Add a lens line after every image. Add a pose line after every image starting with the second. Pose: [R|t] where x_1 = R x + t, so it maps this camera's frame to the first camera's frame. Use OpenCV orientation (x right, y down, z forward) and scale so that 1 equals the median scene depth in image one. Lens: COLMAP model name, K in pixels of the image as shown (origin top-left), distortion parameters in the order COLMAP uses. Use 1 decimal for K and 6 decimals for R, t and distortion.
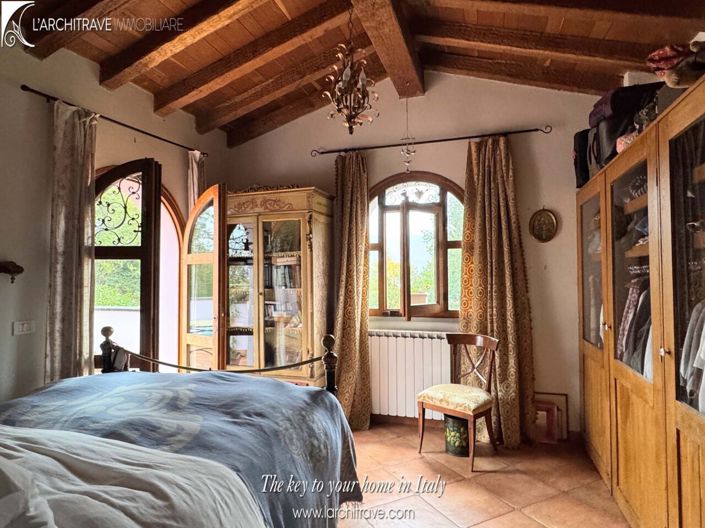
lens RADIAL K [[421.7, 0, 352.9], [0, 421.7, 262.1], [0, 0, 1]] dist [-0.012252, 0.003146]
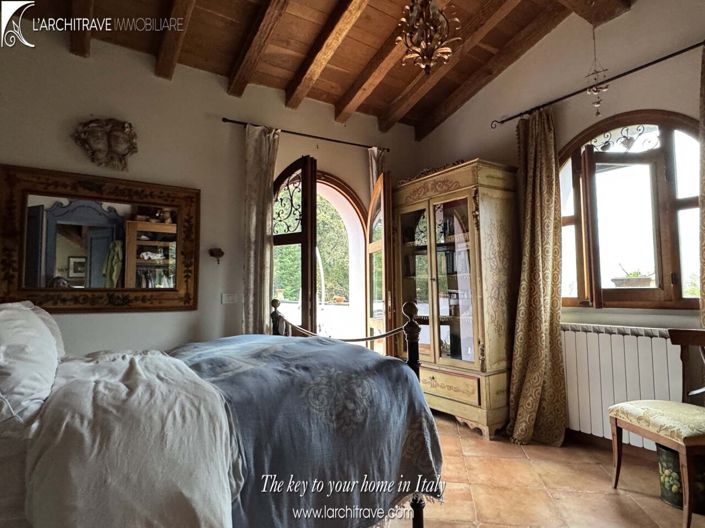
lens RADIAL K [[421.7, 0, 352.7], [0, 421.7, 264.2], [0, 0, 1]] dist [-0.012252, 0.003146]
pose [[0.787455, -0.043281, -0.614850, 0.258945], [0.025821, 0.998972, -0.037250, 0.079845], [0.615831, 0.013457, 0.787764, 0.141160]]
